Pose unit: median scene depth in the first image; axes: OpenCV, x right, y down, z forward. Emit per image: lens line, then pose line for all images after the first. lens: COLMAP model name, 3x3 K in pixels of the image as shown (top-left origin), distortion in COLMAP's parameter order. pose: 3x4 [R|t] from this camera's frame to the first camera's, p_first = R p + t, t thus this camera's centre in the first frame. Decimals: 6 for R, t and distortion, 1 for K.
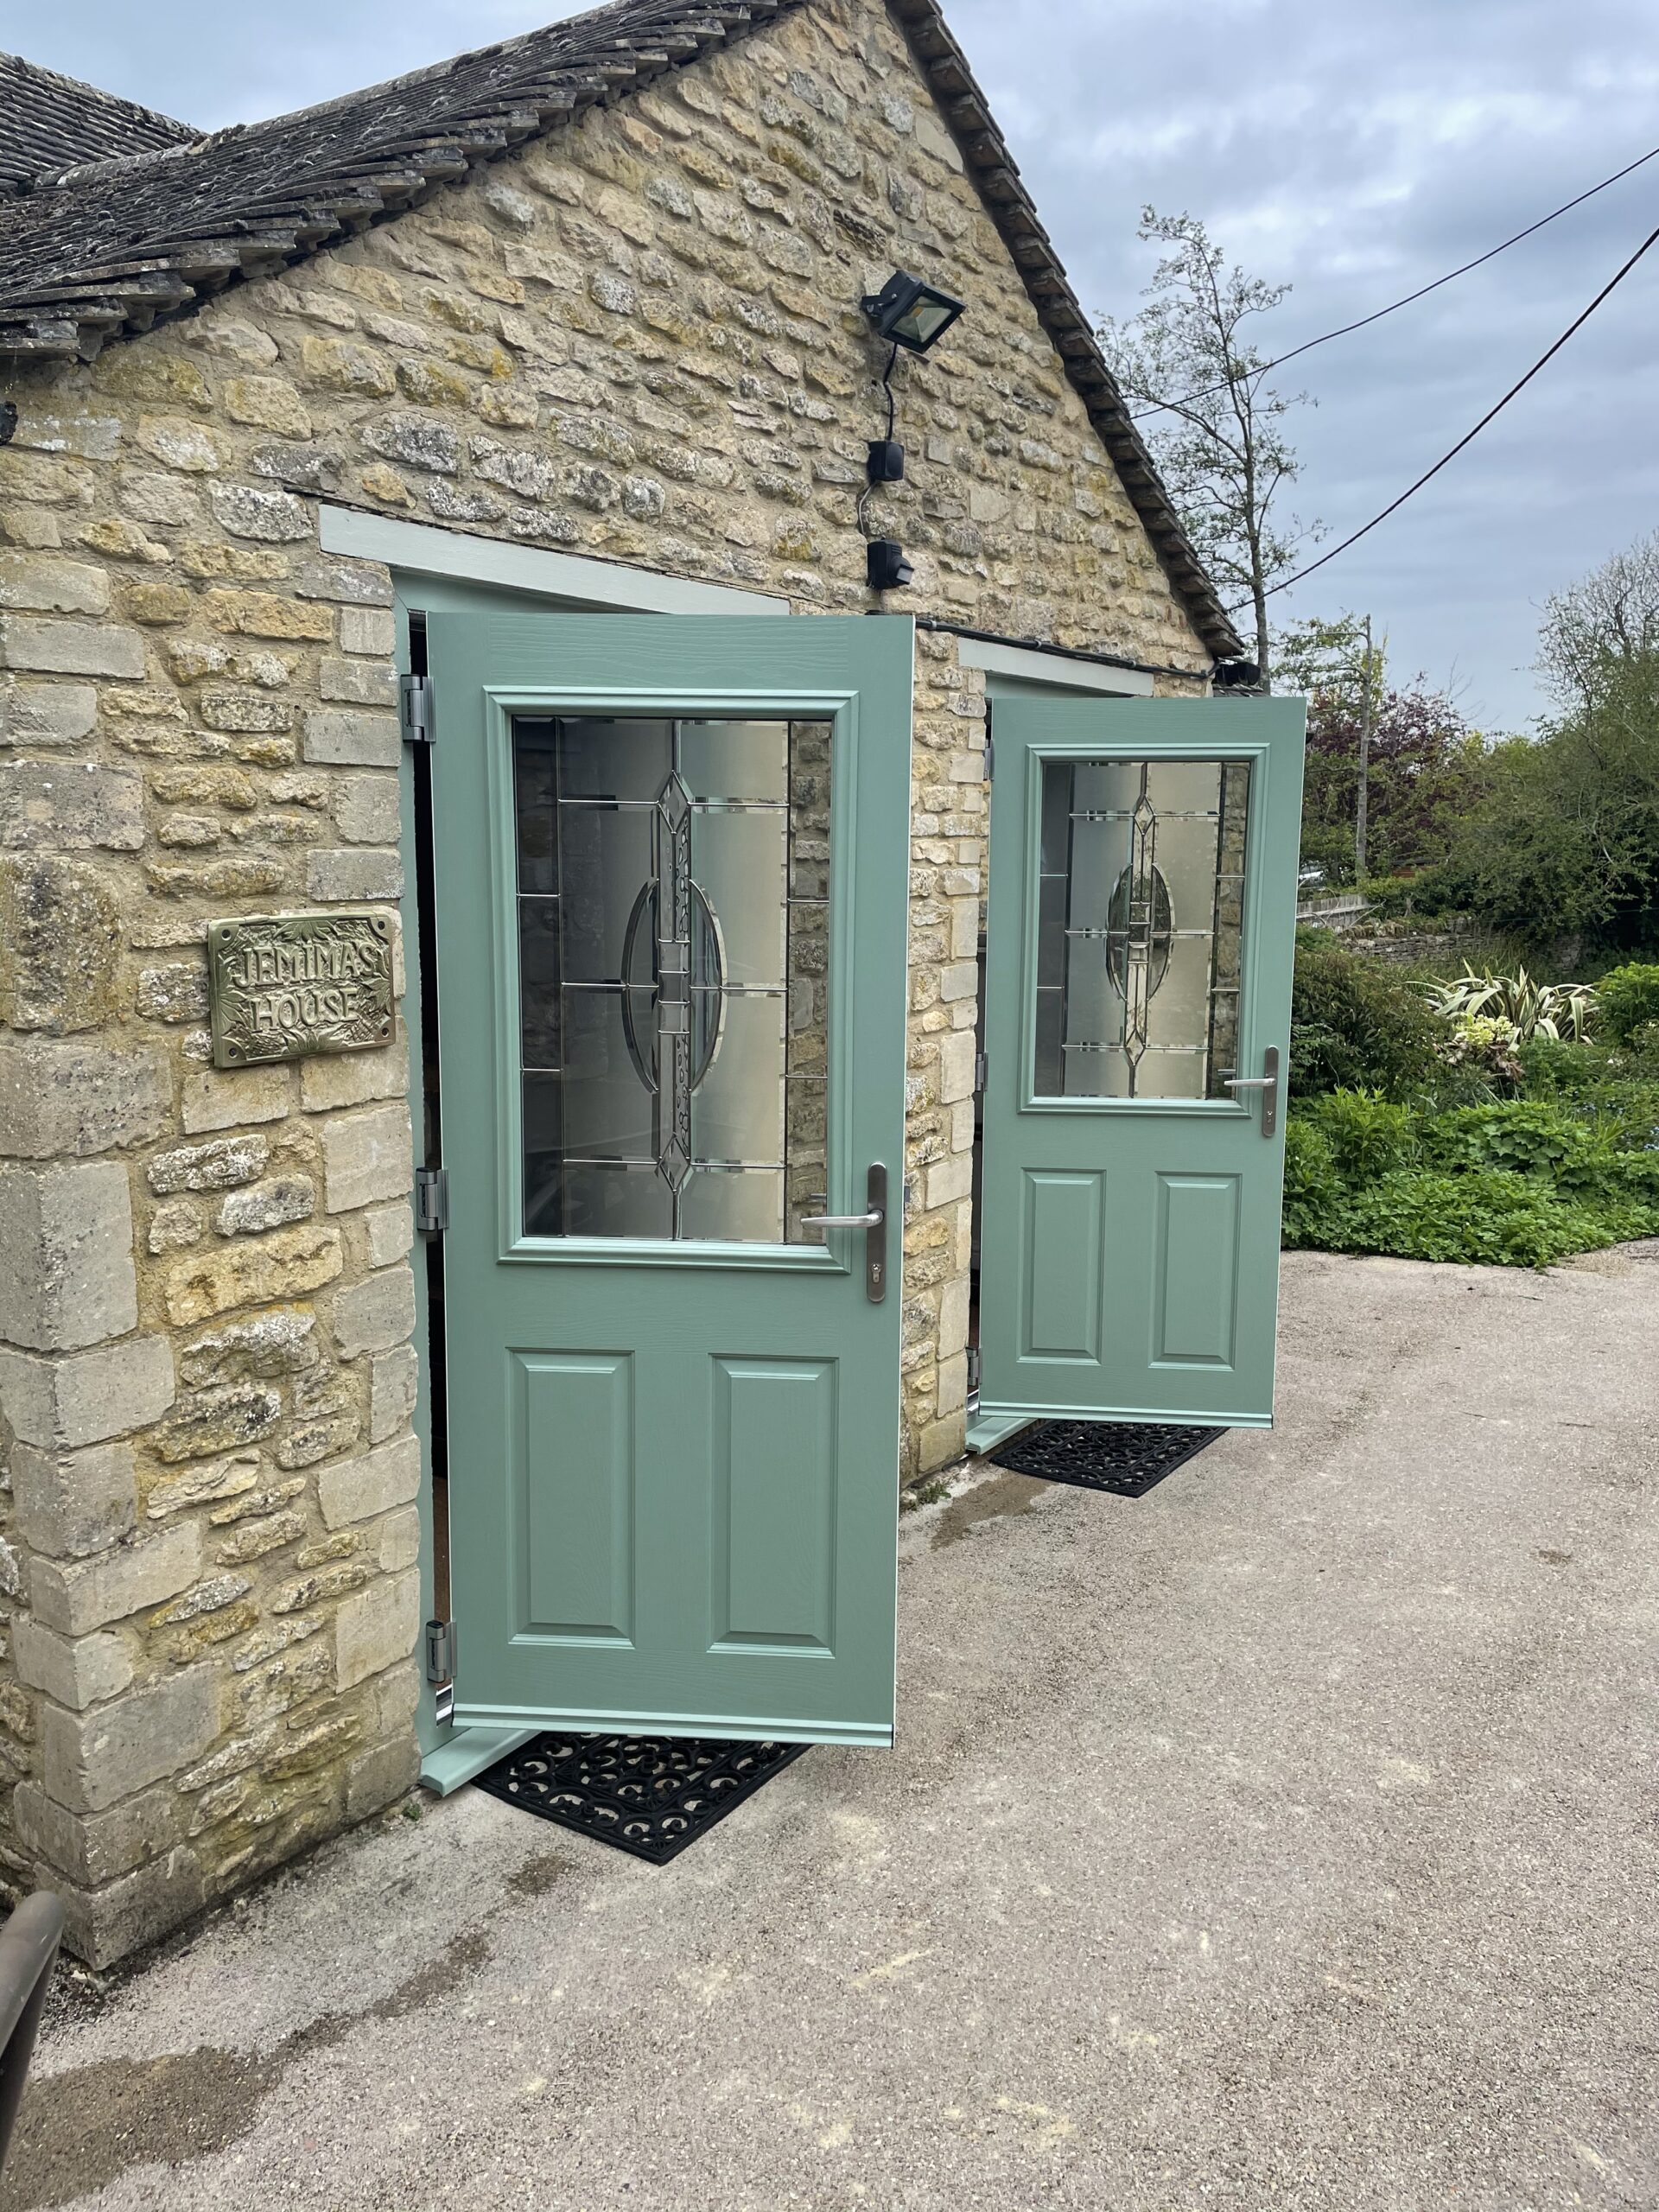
lens RADIAL K [[1712.6, 0, 840.9], [0, 1712.6, 1092.6], [0, 0, 1]] dist [0.096323, -0.128302]
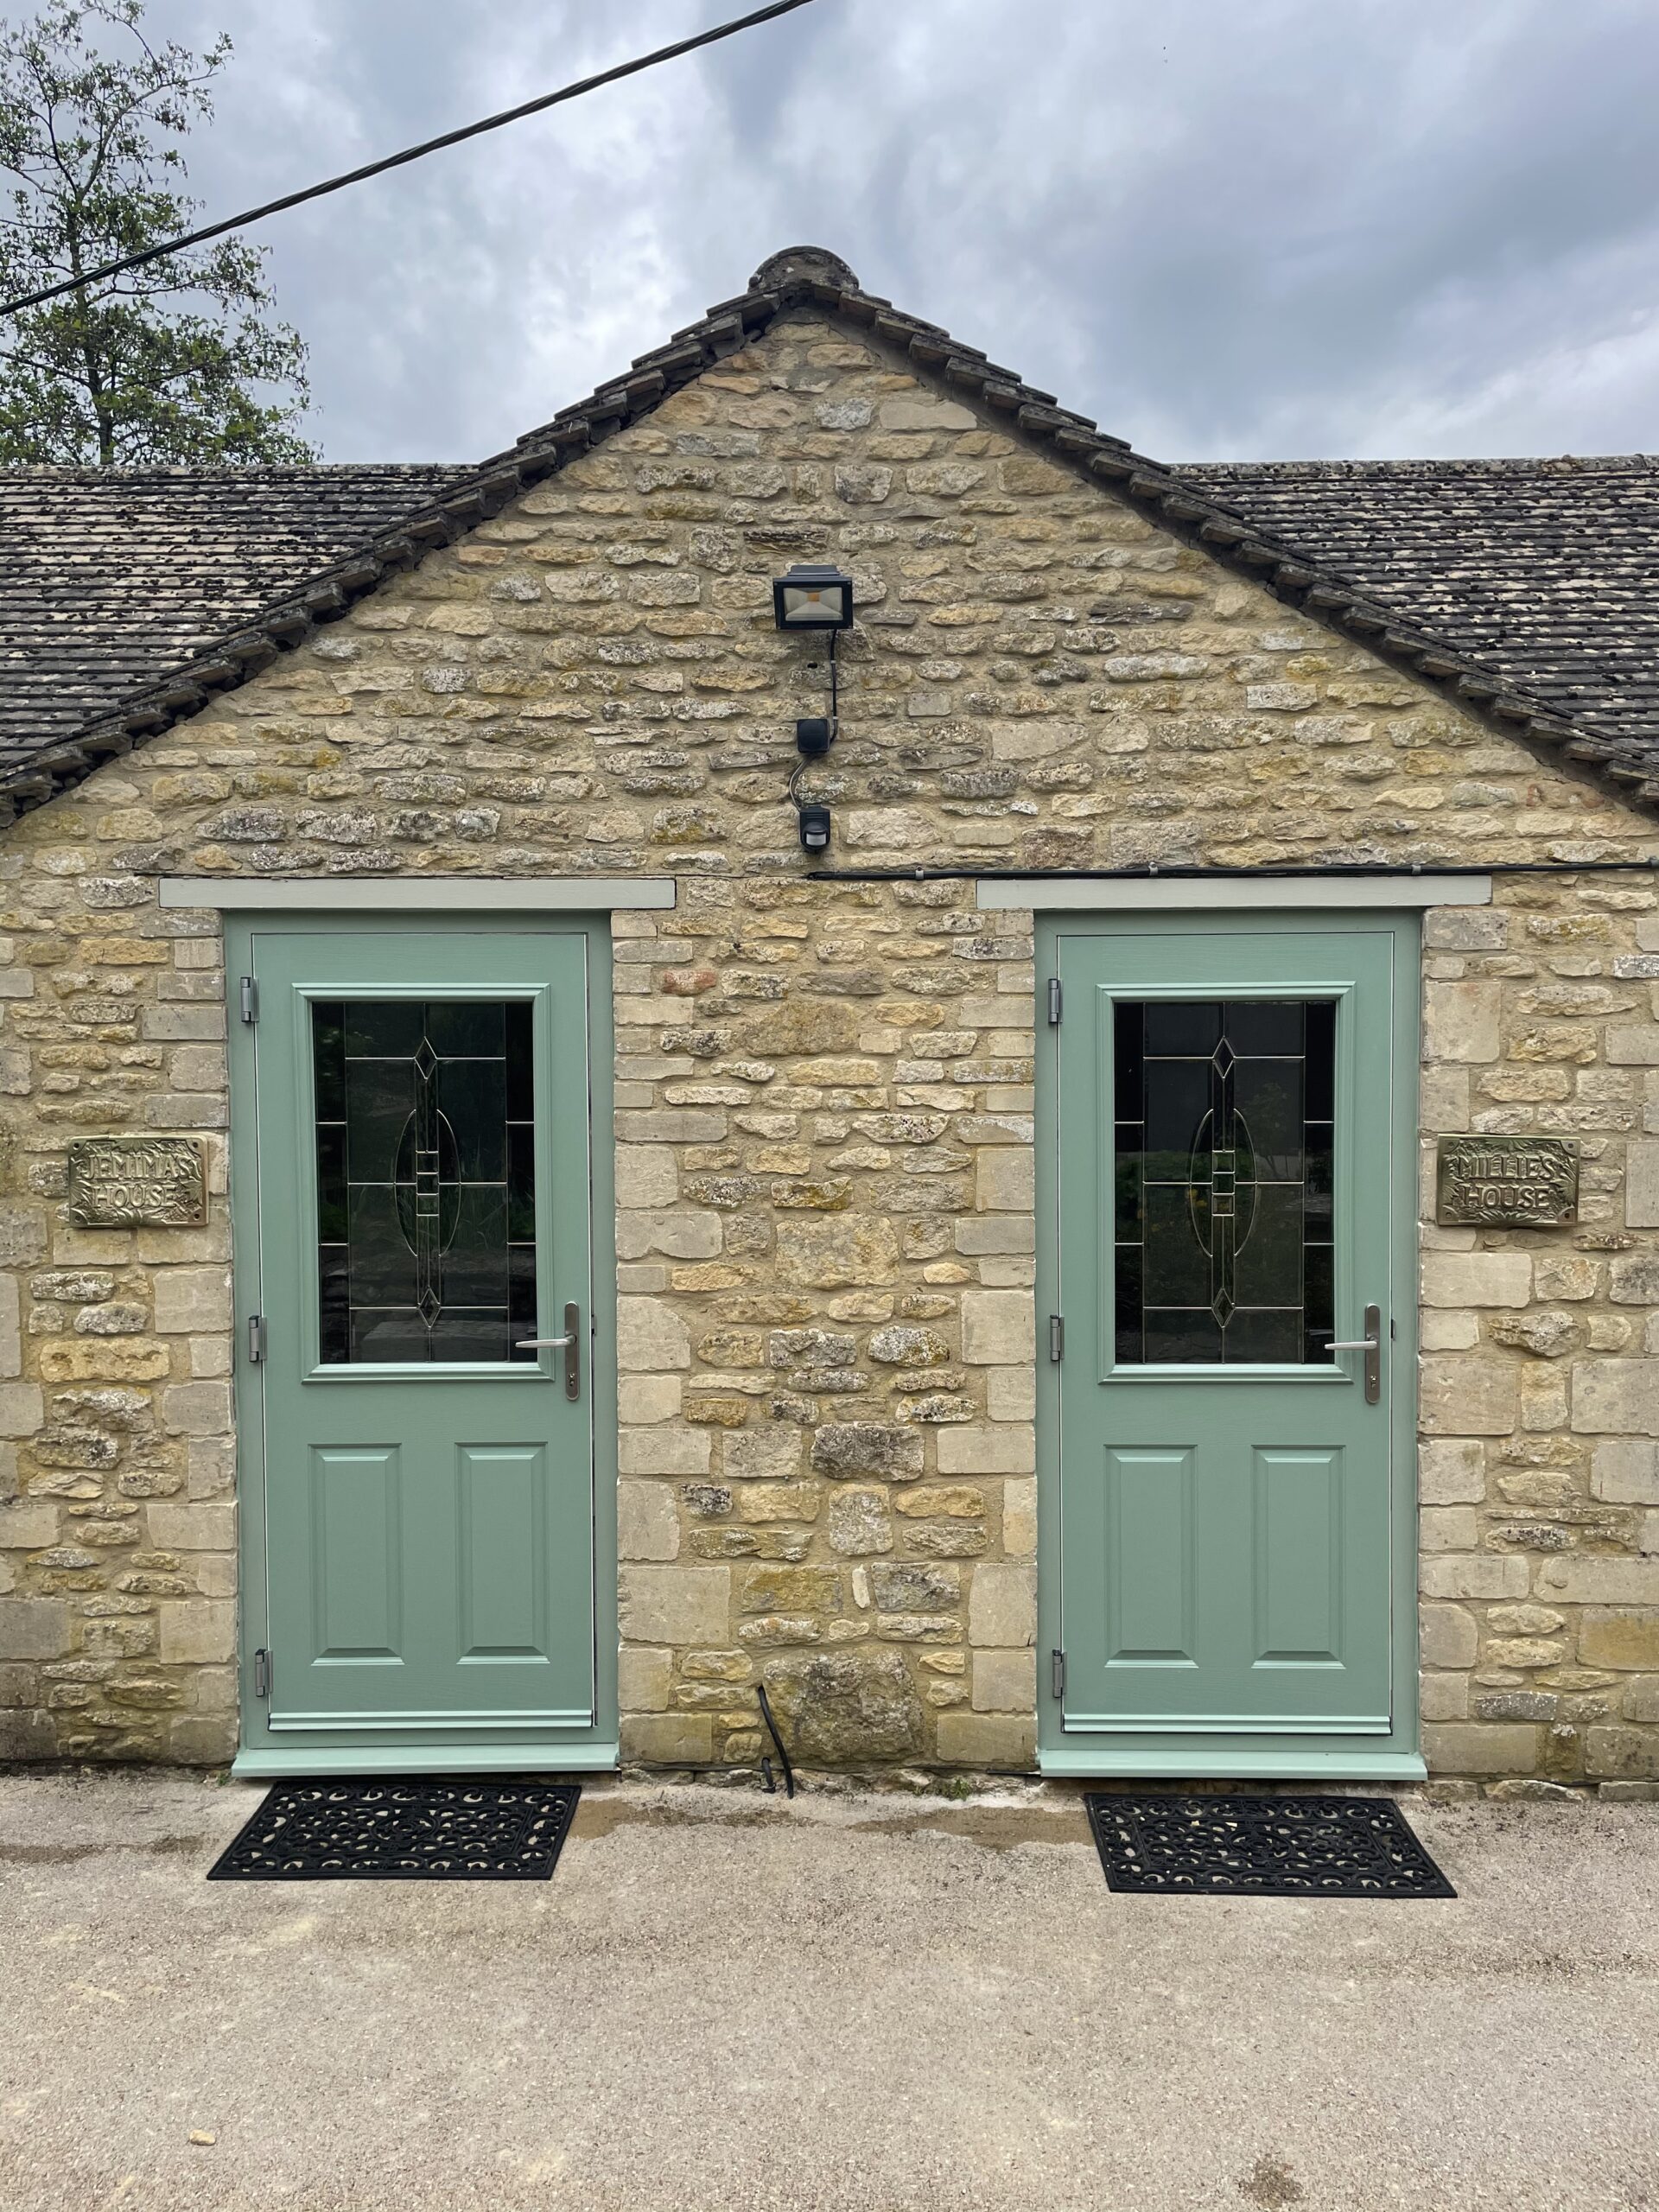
lens RADIAL K [[1712.6, 0, 840.9], [0, 1712.6, 1092.6], [0, 0, 1]] dist [0.096323, -0.128302]
pose [[0.526505, 0.034566, -0.849469, 1.289594], [-0.121859, 0.991924, -0.035166, -0.156407], [0.841394, 0.122030, 0.526465, 0.672399]]
